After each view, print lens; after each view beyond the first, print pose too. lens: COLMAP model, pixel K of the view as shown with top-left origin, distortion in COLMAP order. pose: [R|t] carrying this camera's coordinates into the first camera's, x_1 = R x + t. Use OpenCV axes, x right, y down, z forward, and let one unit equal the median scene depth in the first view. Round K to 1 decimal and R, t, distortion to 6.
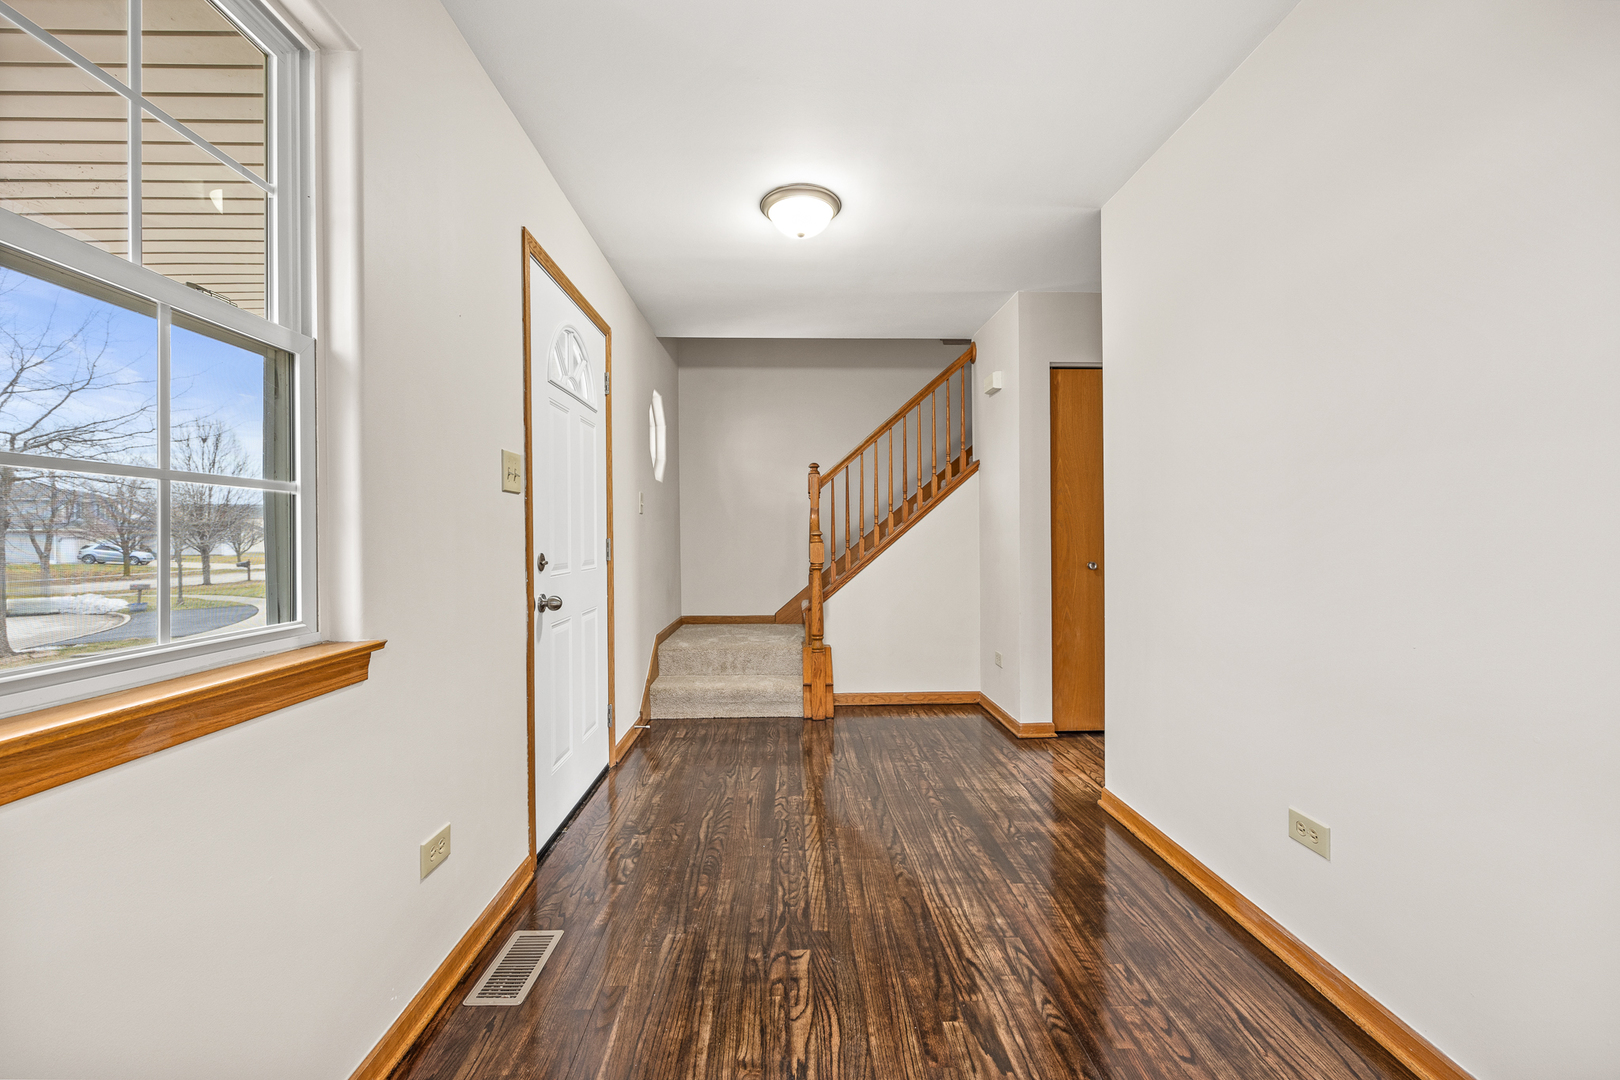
lens RADIAL K [[647.3, 0, 805.3], [0, 647.3, 538.0], [0, 0, 1]] dist [0.001989, -0.000272]
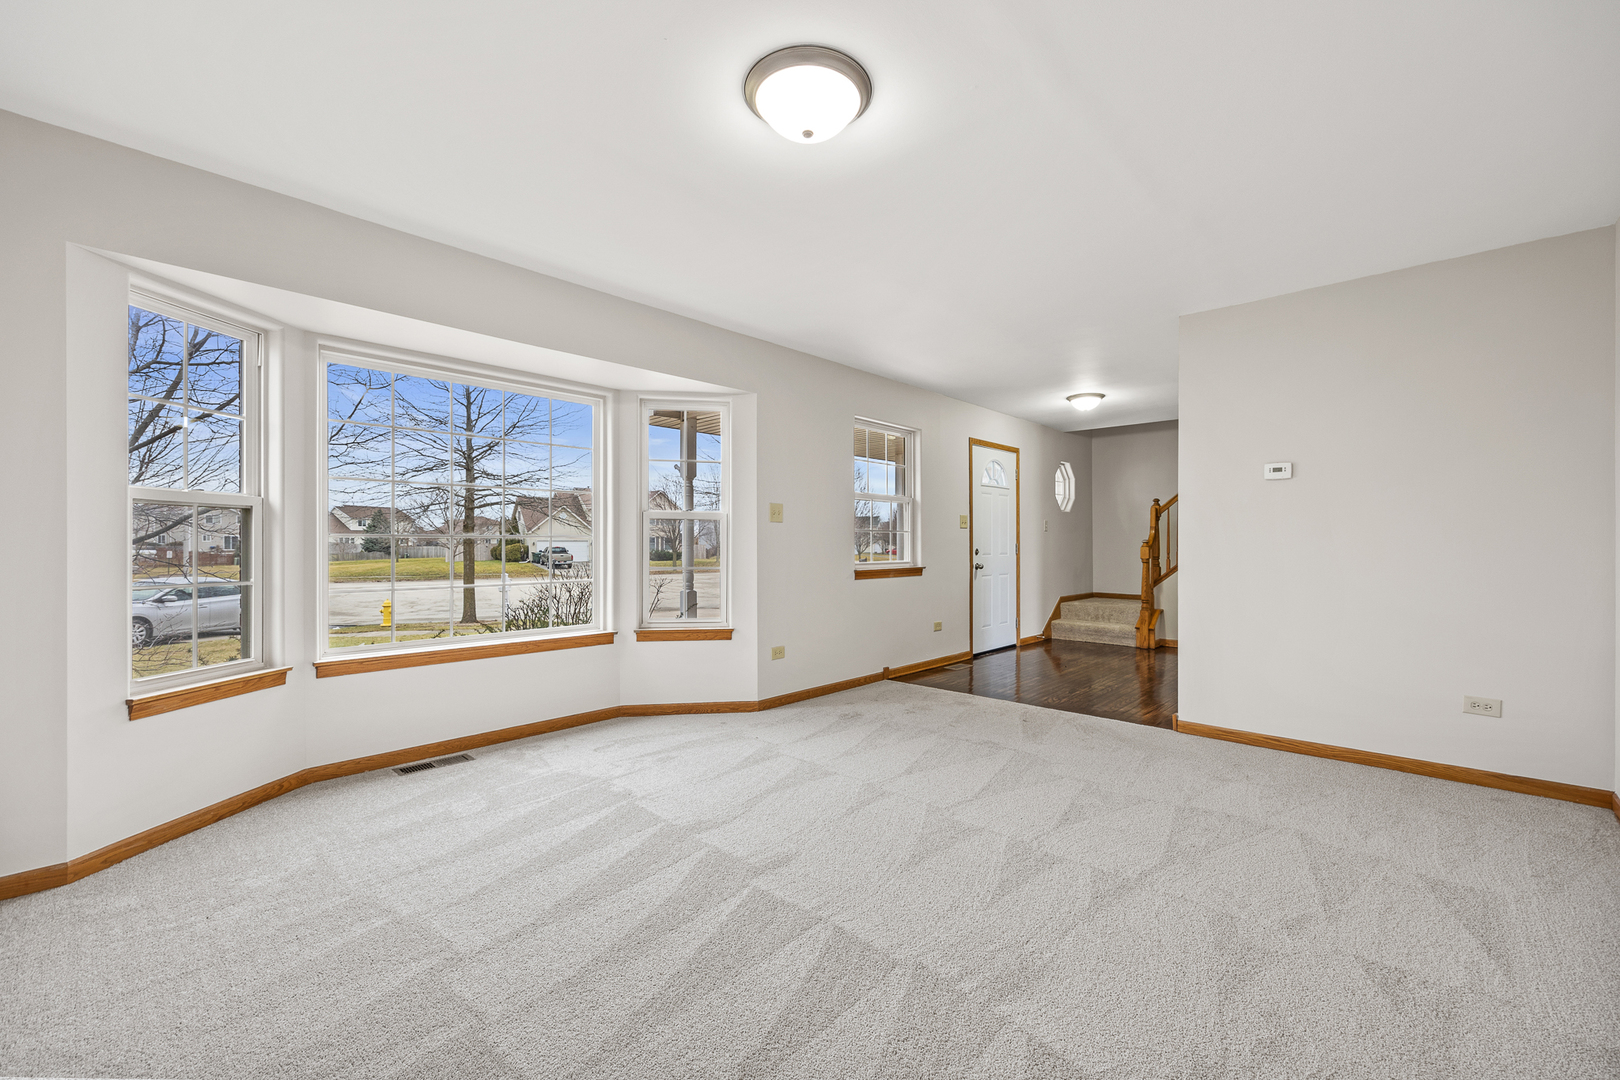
lens RADIAL K [[647.3, 0, 808.1], [0, 647.3, 541.5], [0, 0, 1]] dist [0.001989, -0.000272]
pose [[0.699421, 0.004239, -0.714697, 0.769044], [-0.005784, 0.999983, 0.000270, -0.003497], [0.714686, 0.003945, 0.699434, -1.050481]]
